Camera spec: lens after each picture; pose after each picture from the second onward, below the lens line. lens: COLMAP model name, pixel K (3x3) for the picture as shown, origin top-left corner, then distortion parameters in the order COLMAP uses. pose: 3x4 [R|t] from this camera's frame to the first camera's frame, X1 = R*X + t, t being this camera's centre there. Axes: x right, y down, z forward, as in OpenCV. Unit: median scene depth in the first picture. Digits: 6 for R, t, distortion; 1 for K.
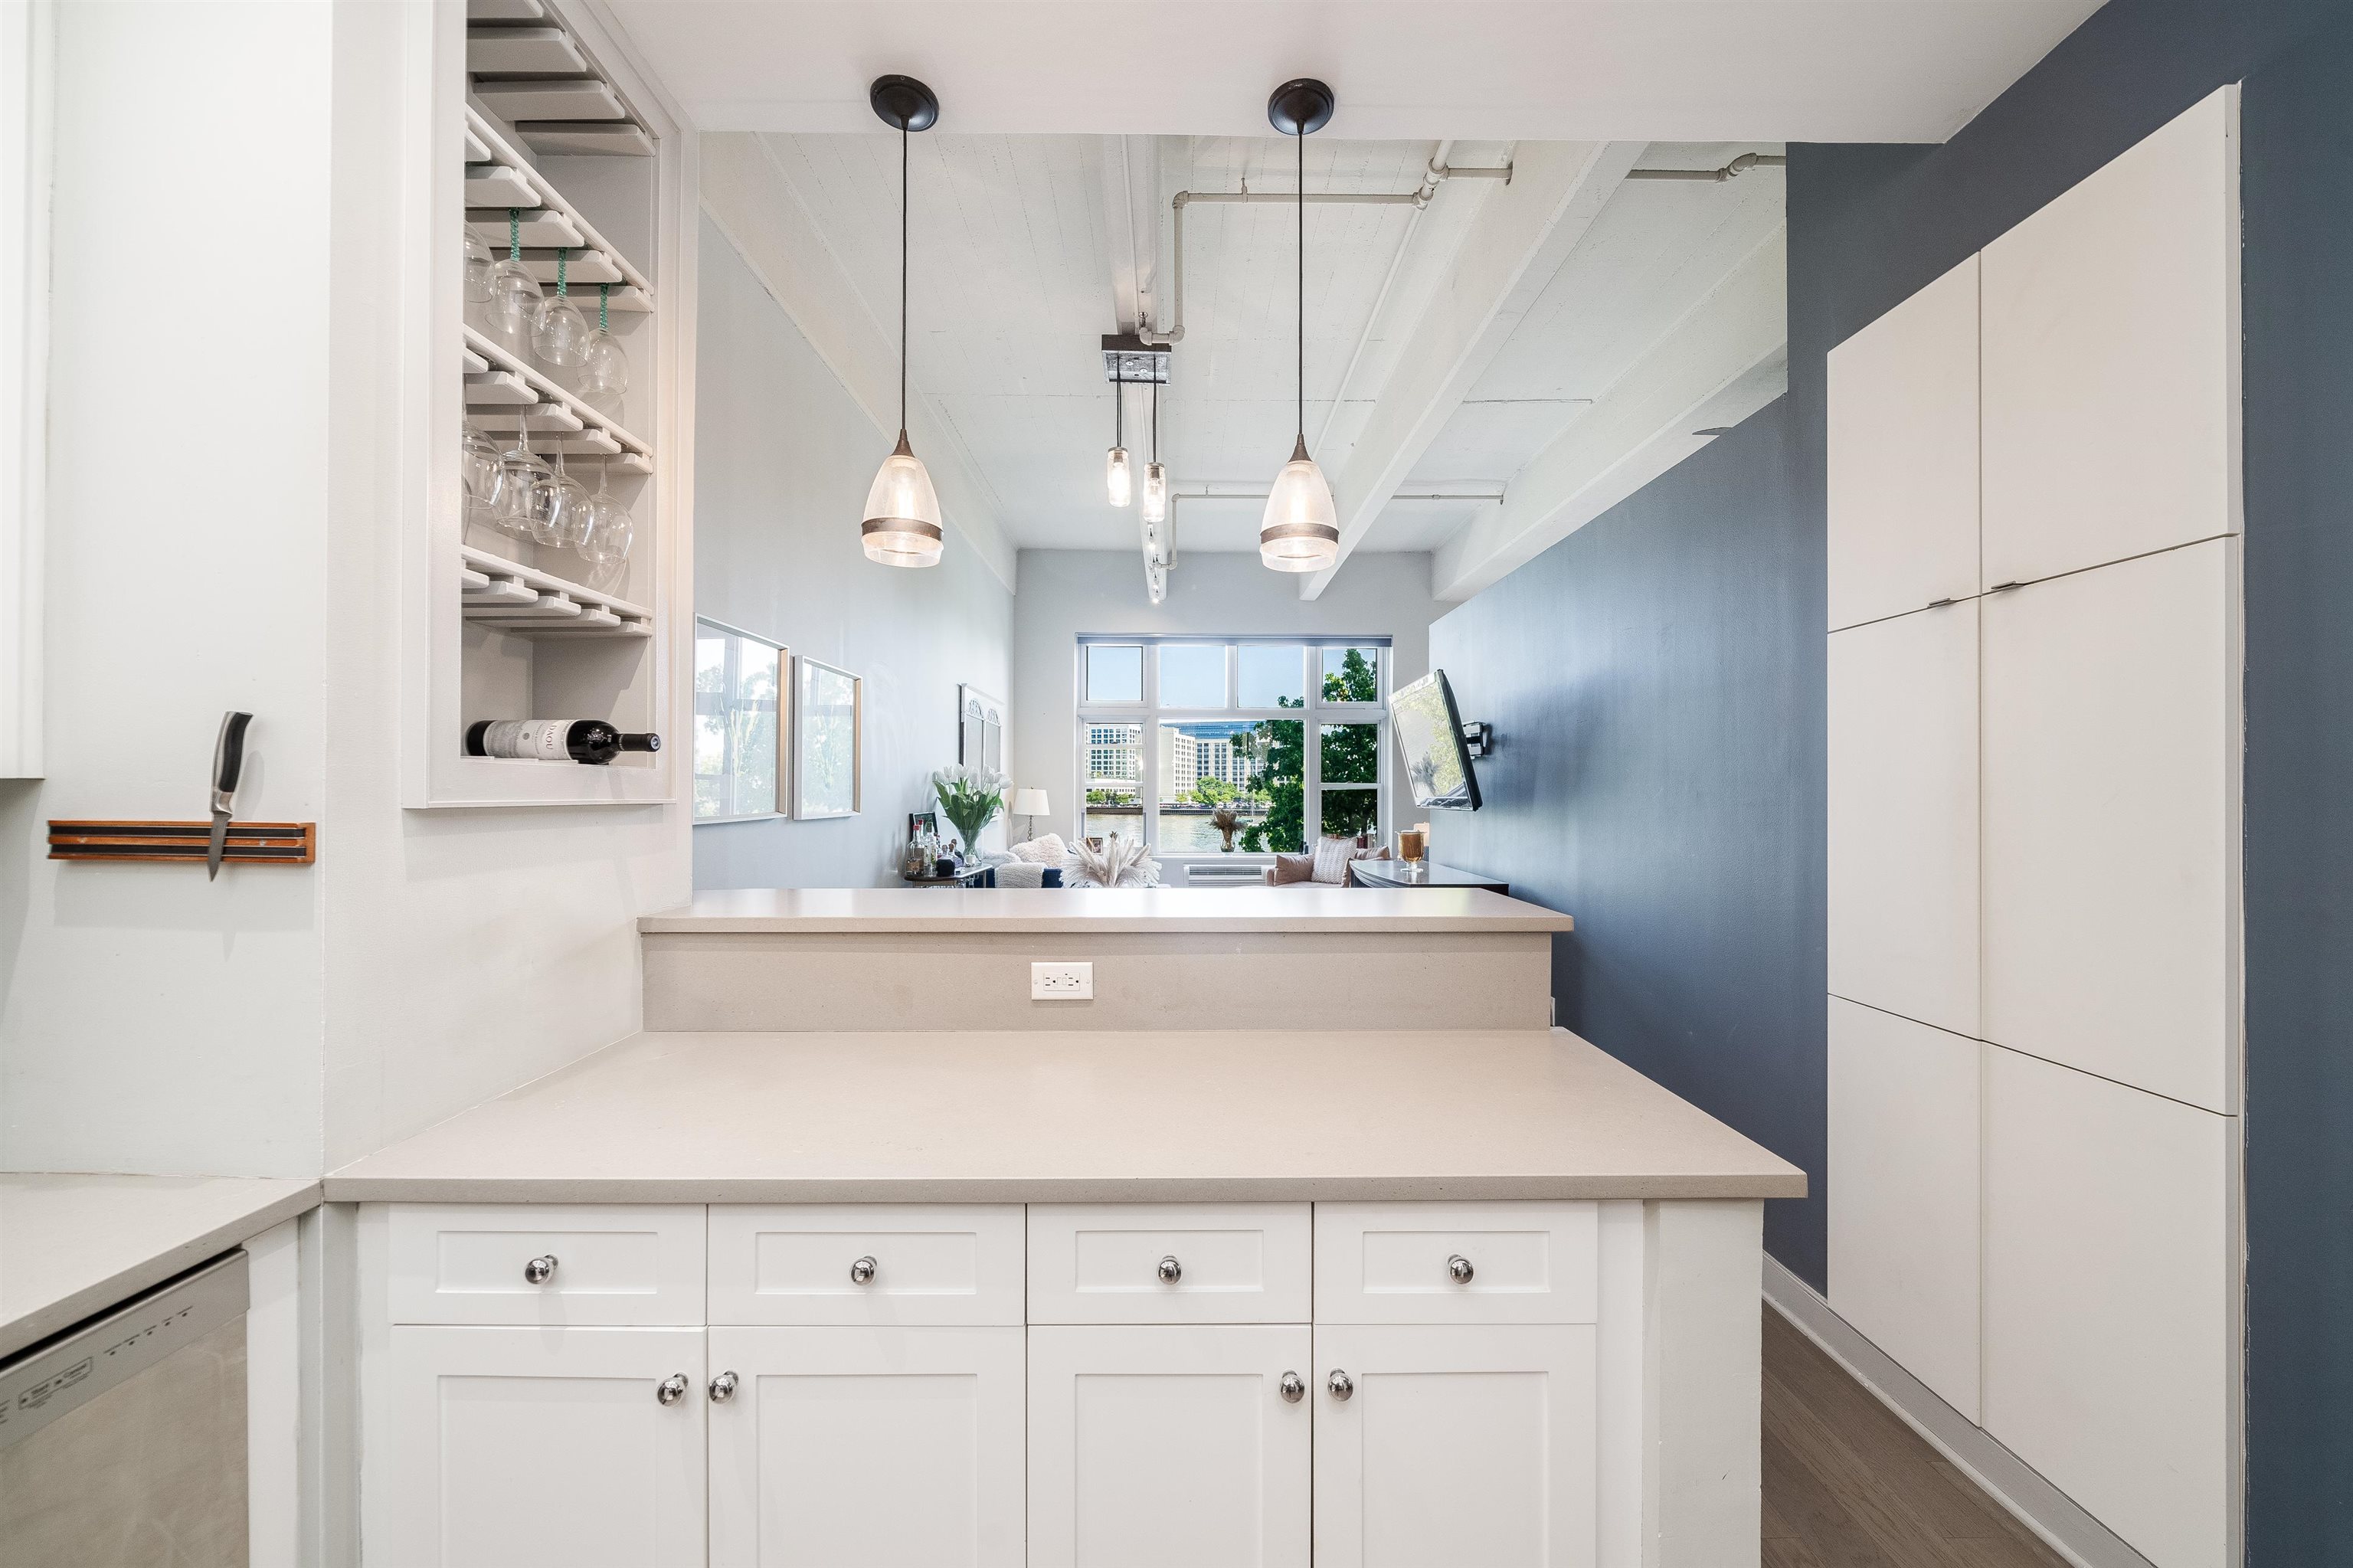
lens RADIAL K [[872.1, 0, 1177.5], [0, 872.1, 786.7], [0, 0, 1]] dist [-0.002885, -0.000299]
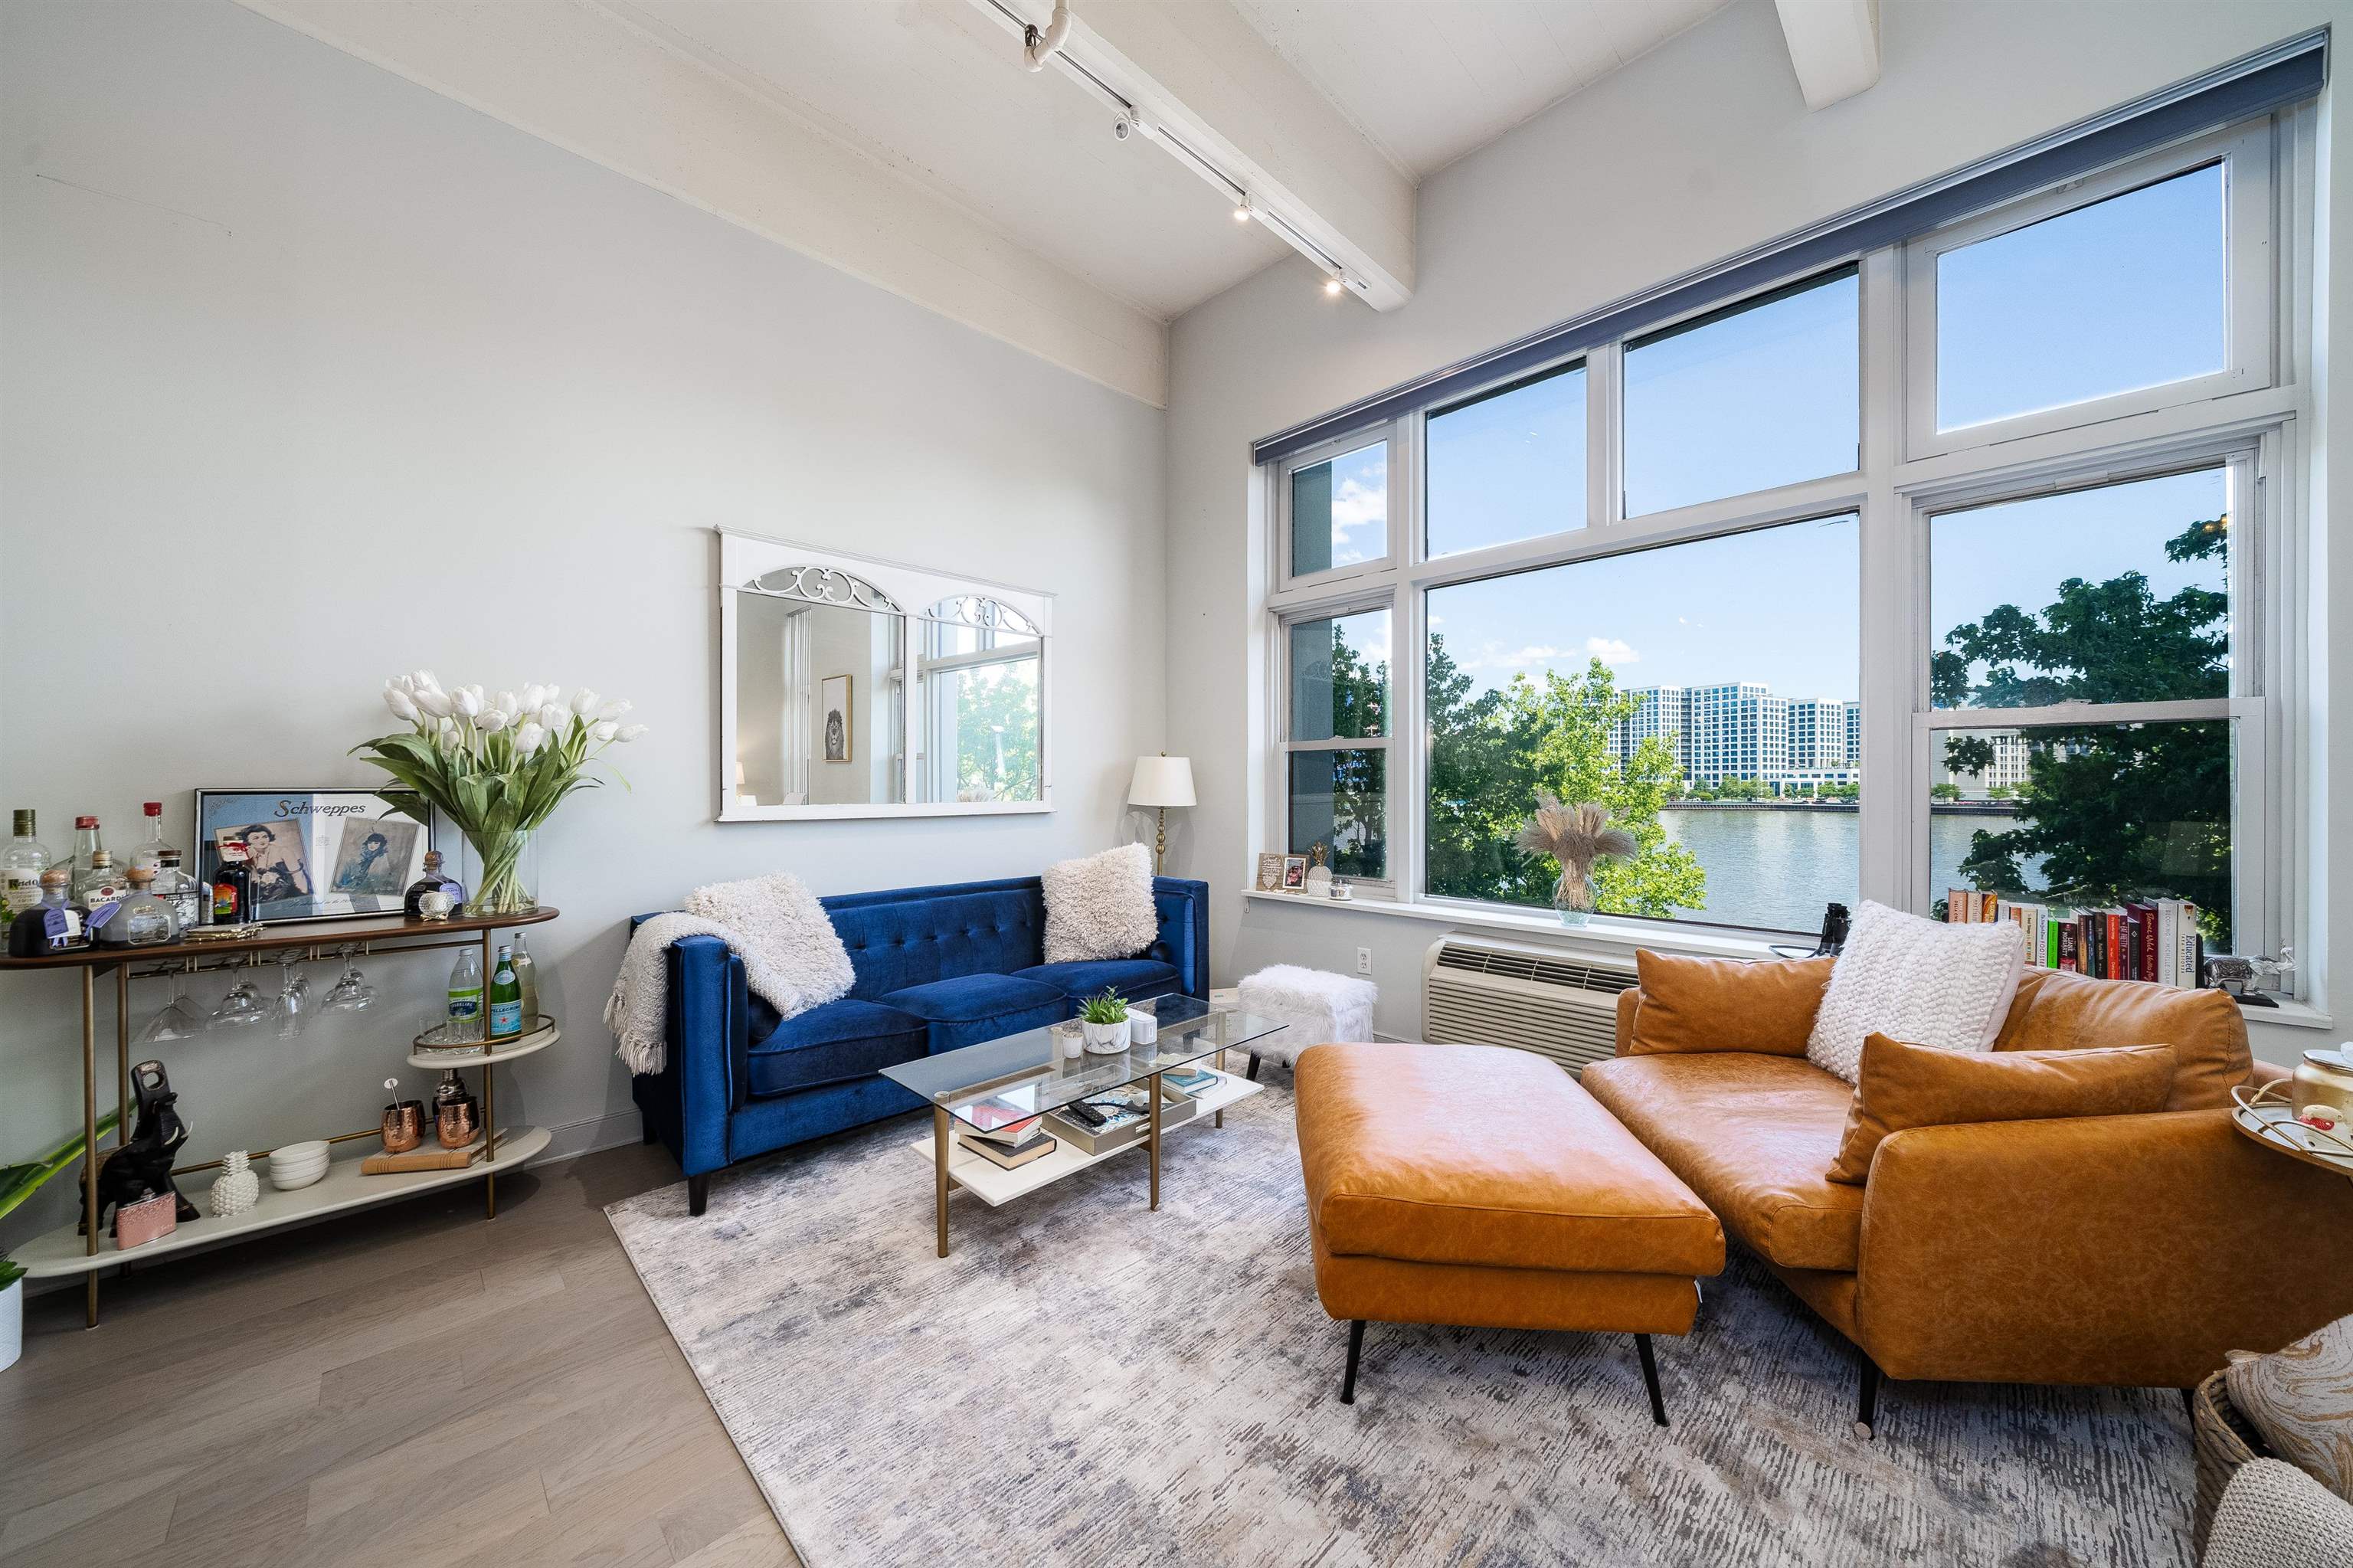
lens RADIAL K [[811.2, 0, 1178.4], [0, 811.2, 786.0], [0, 0, 1]] dist [-0.006309, 0.000078]
pose [[0.699814, -0.002846, -0.714319, 0.329915], [0.006632, 0.999975, 0.002514, 0.033412], [0.714294, -0.006497, 0.699815, 1.140417]]
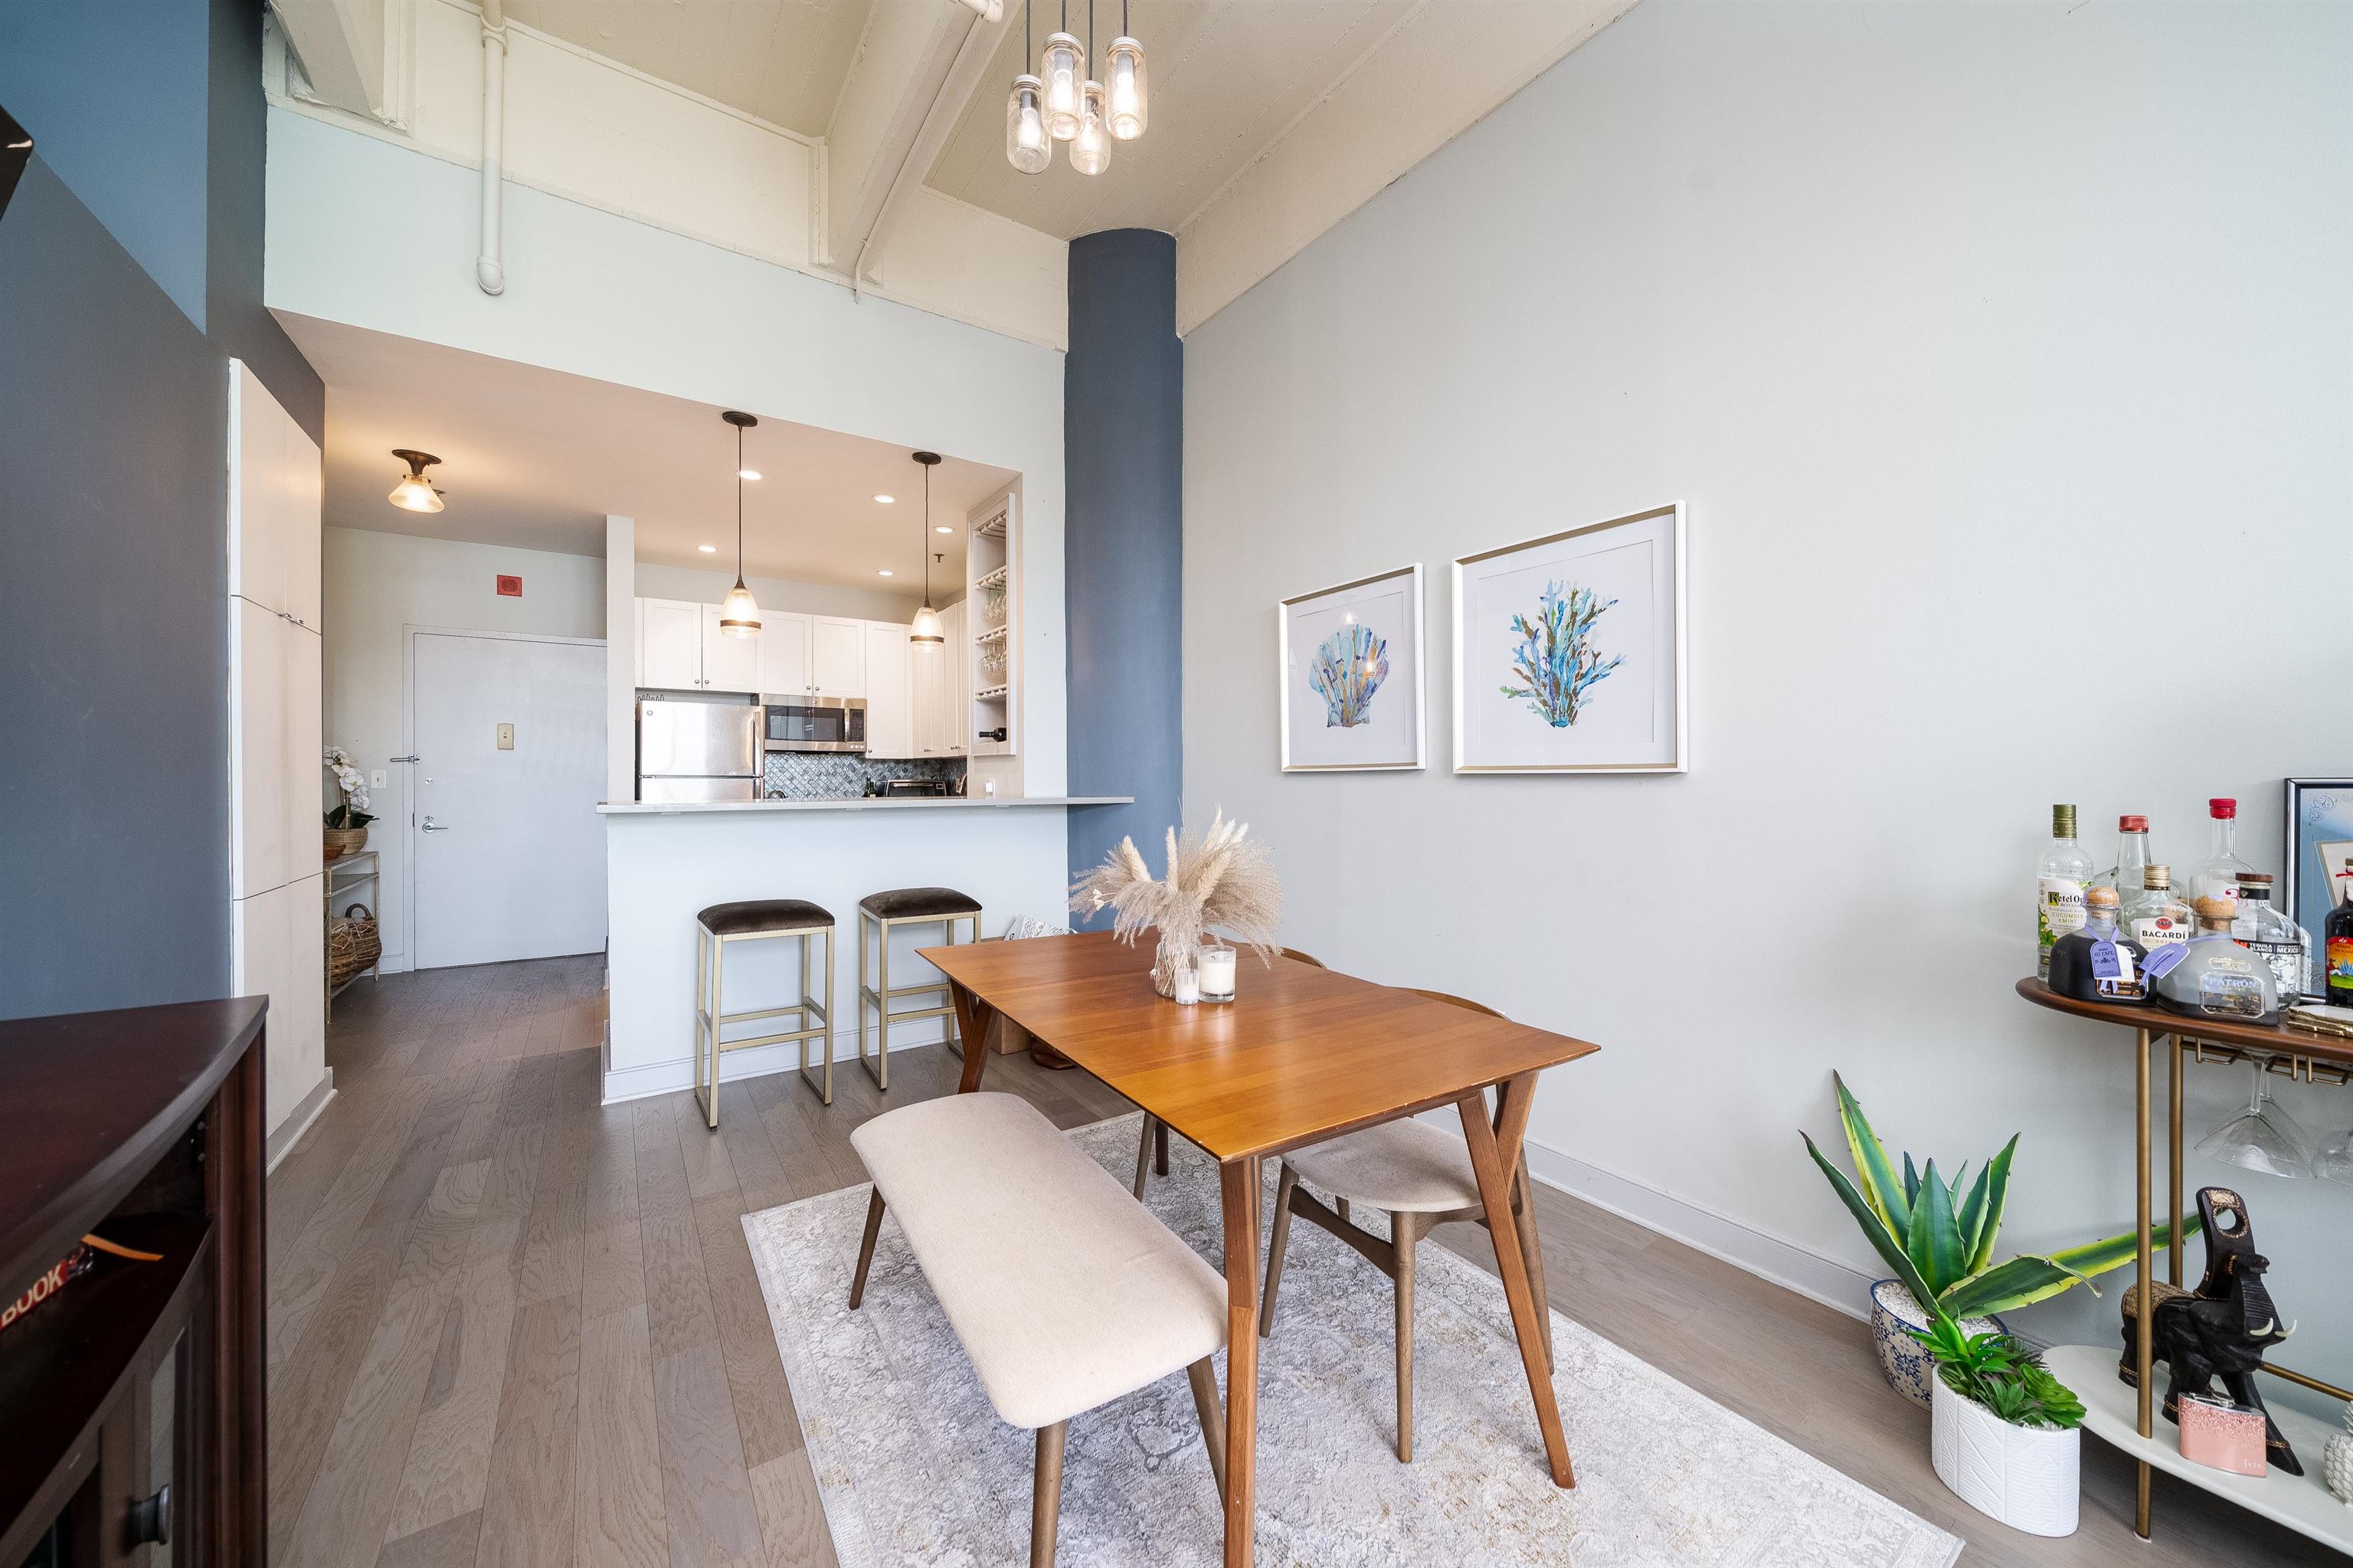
lens RADIAL K [[831.5, 0, 1174.5], [0, 831.5, 776.8], [0, 0, 1]] dist [-0.005722, 0.000051]
pose [[-0.827074, 0.000338, -0.562093, 0.134962], [0.003202, 0.999986, -0.004110, 0.031892], [0.562084, -0.005200, -0.827064, 1.086634]]
